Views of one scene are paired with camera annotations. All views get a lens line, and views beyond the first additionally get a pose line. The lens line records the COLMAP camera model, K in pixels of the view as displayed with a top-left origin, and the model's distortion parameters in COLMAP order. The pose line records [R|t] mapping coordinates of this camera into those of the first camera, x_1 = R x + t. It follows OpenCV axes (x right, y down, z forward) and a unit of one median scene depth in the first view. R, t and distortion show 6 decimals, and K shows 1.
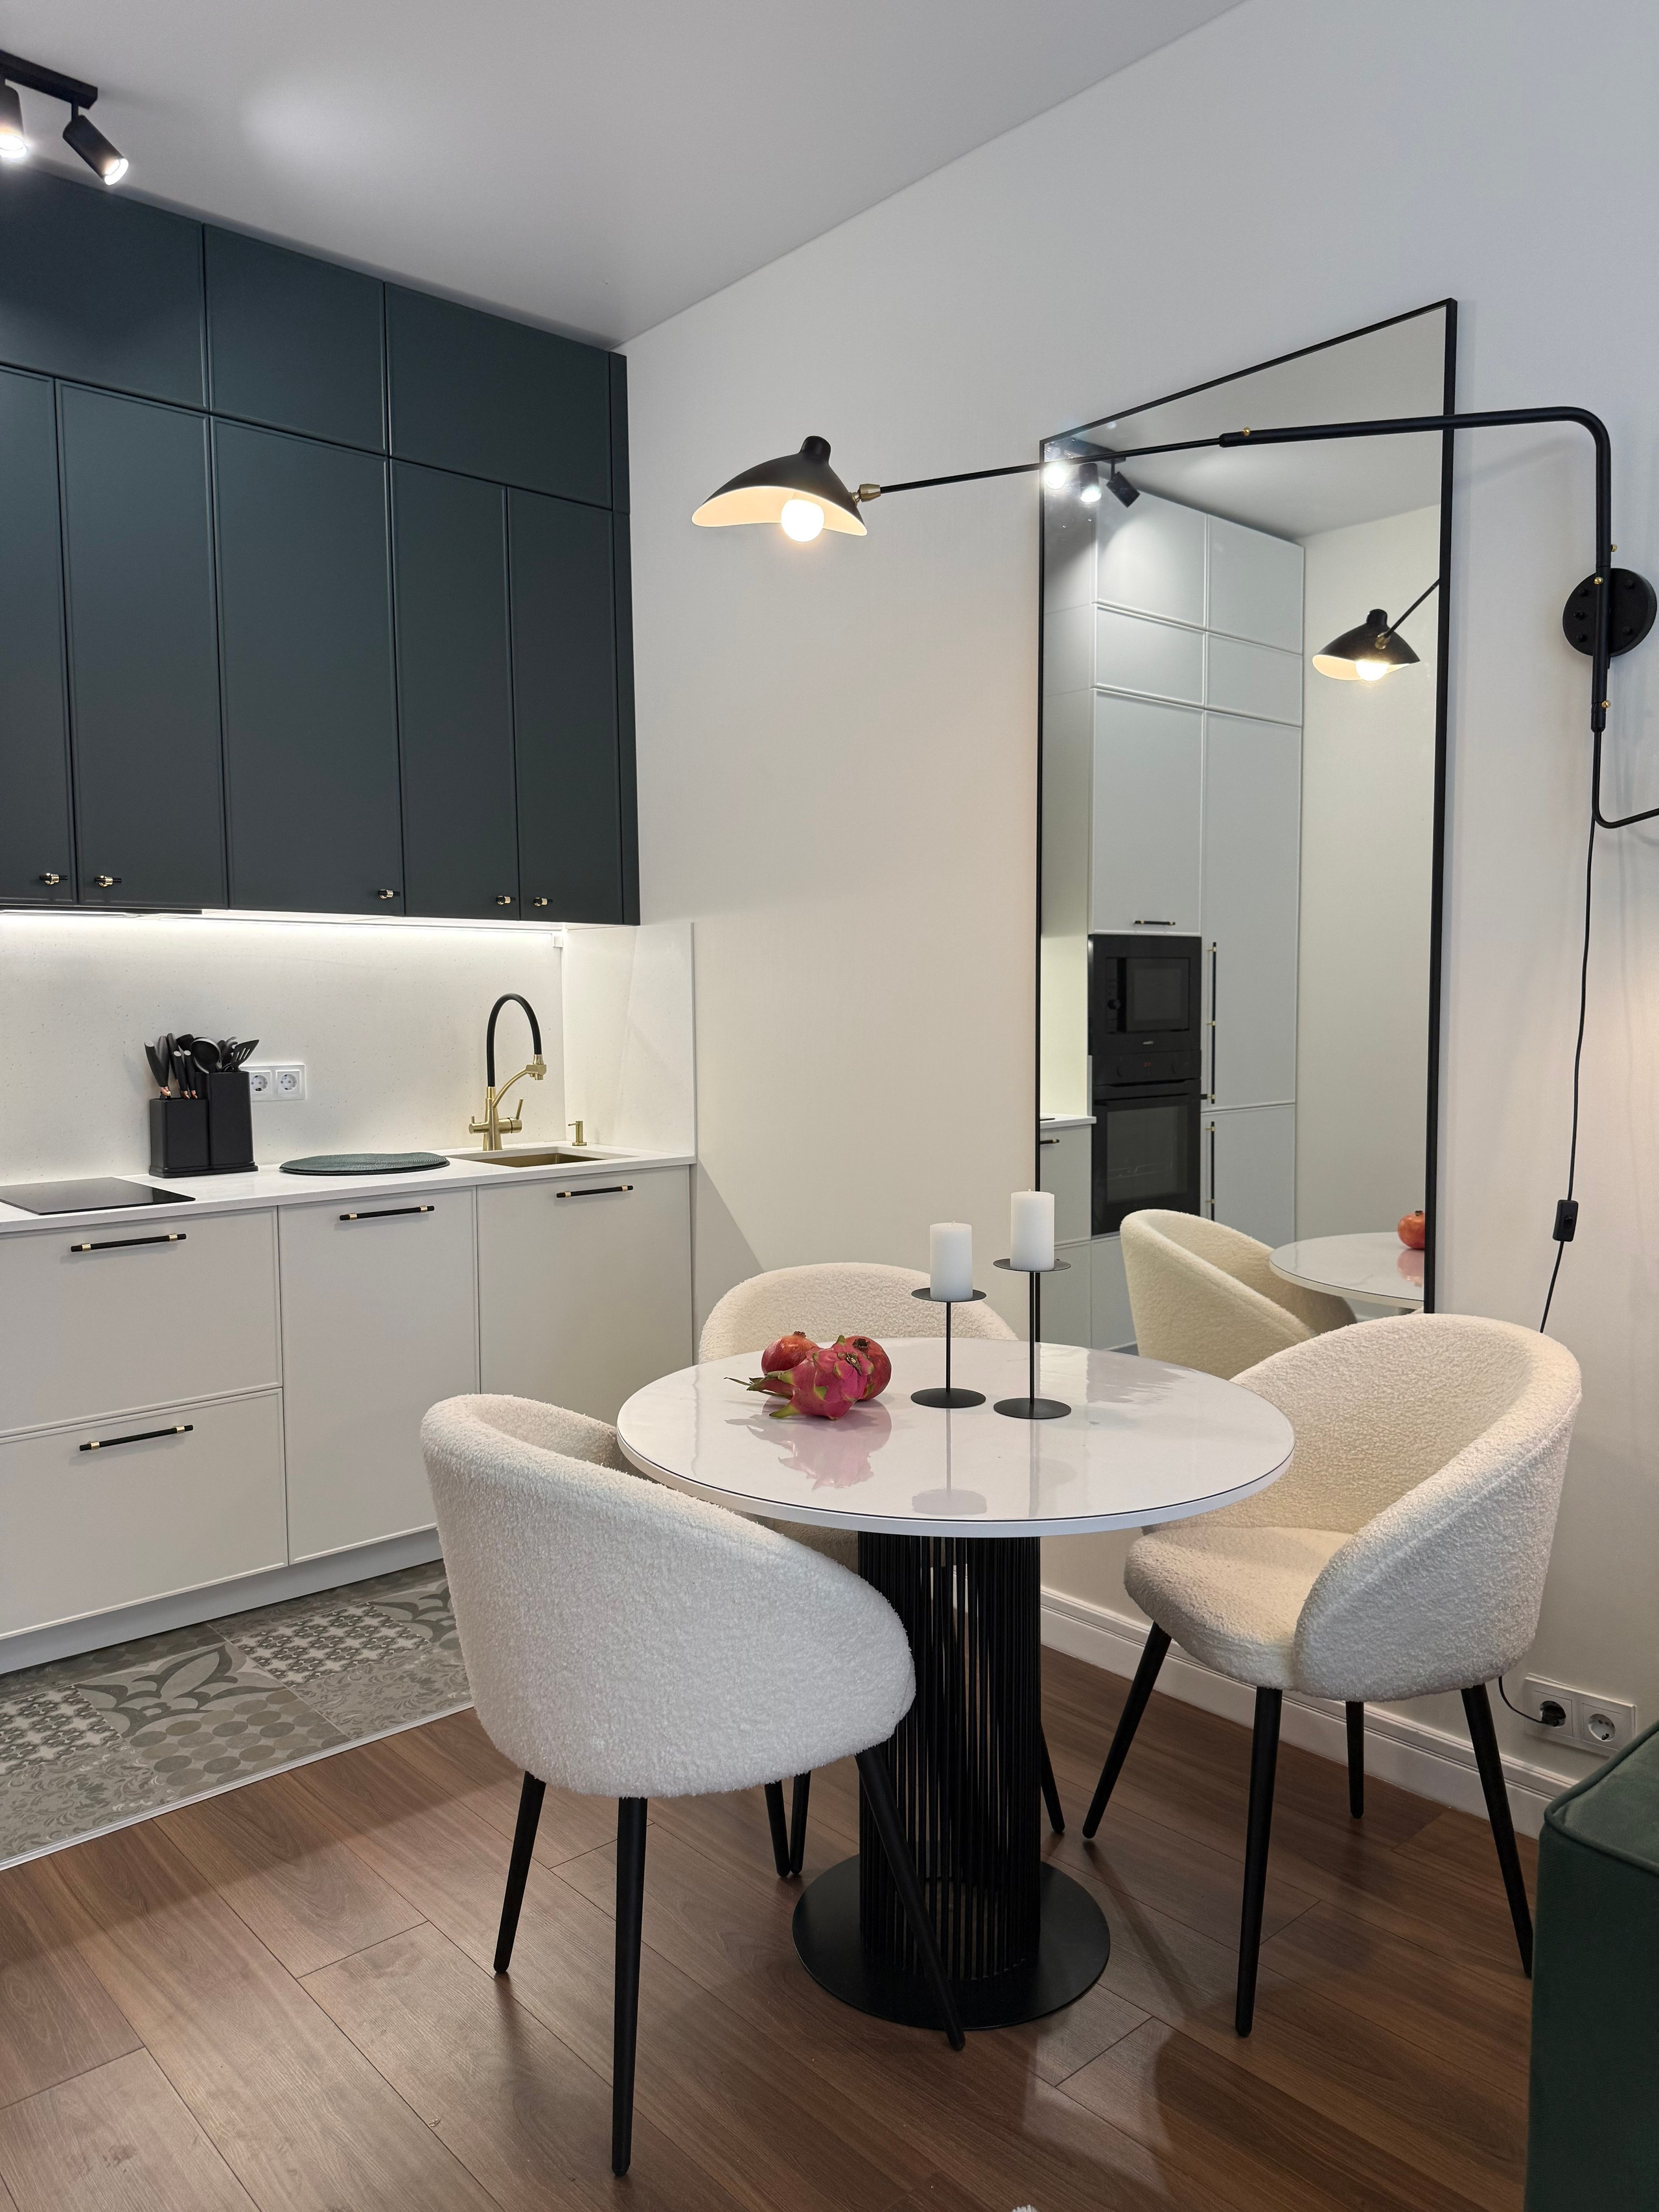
lens RADIAL K [[1563.0, 0, 880.1], [0, 1563.0, 1098.1], [0, 0, 1]] dist [0.054575, -0.059391]
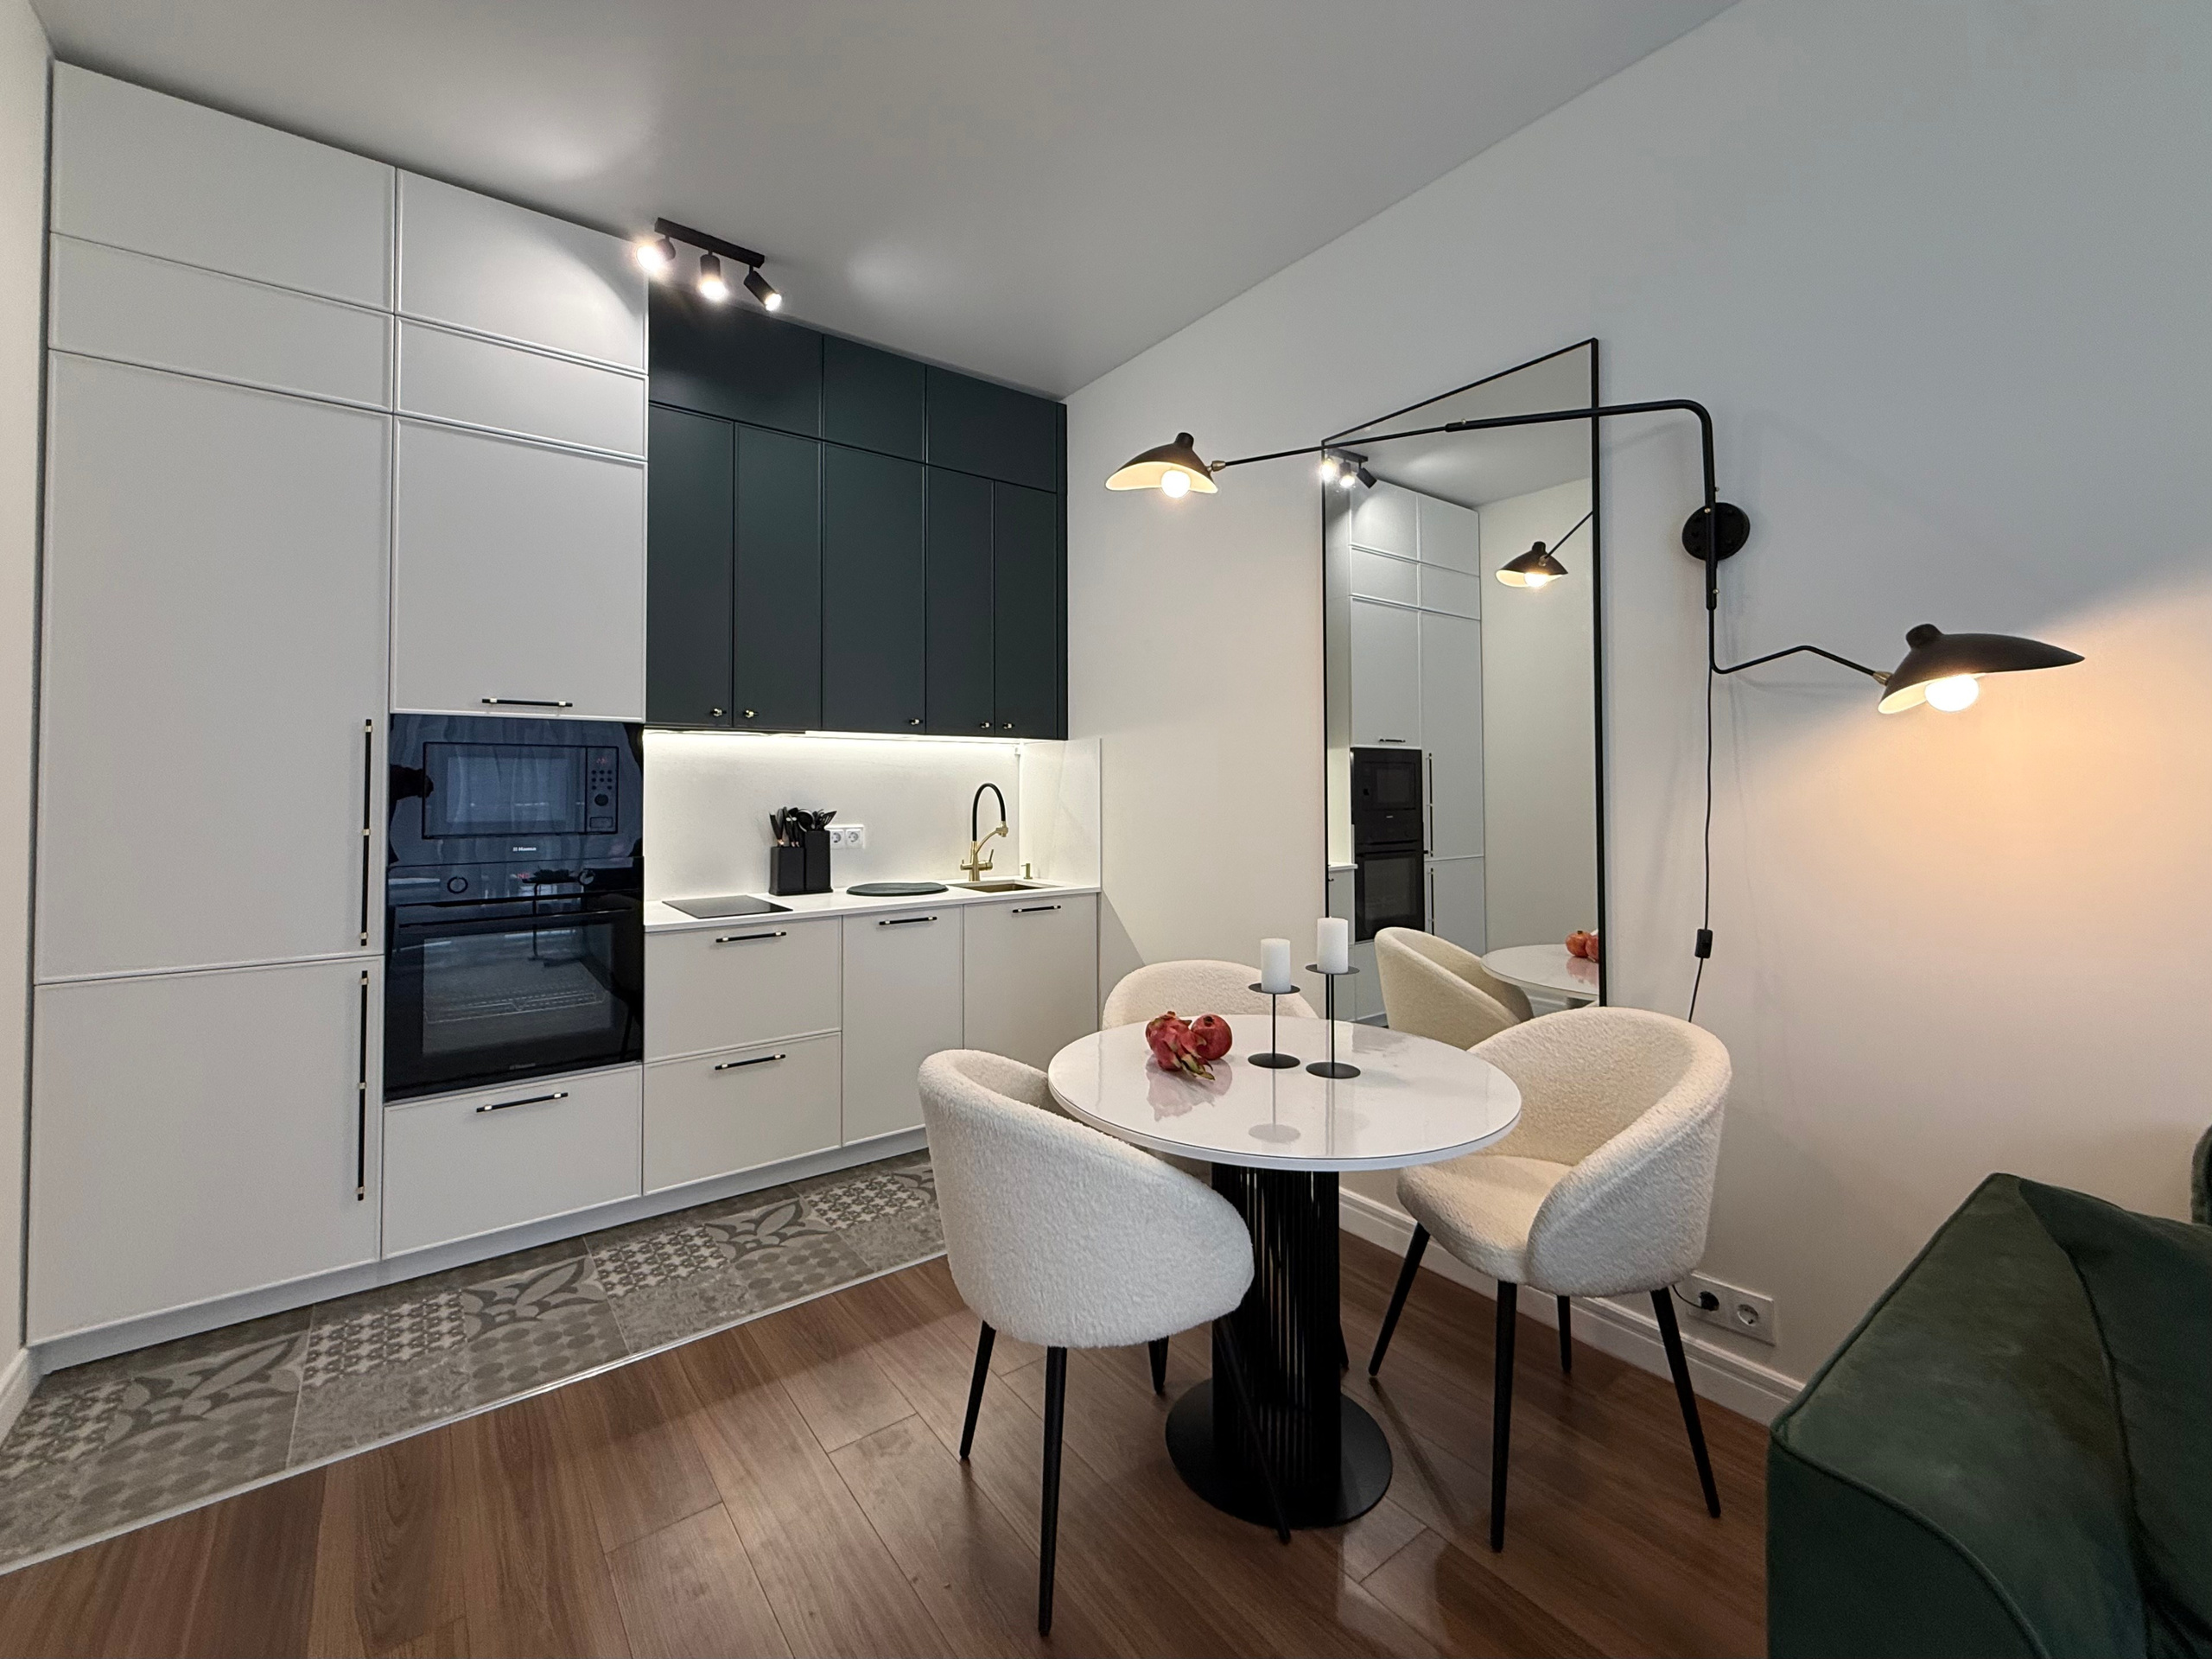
lens RADIAL K [[898.3, 0, 1098.7], [0, 898.3, 768.8], [0, 0, 1]] dist [0.000508, -0.000013]
pose [[0.993058, 0.001841, -0.117609, -0.019106], [-0.012072, 0.996193, -0.086338, -0.004193], [0.117003, 0.087158, 0.989300, 0.124128]]
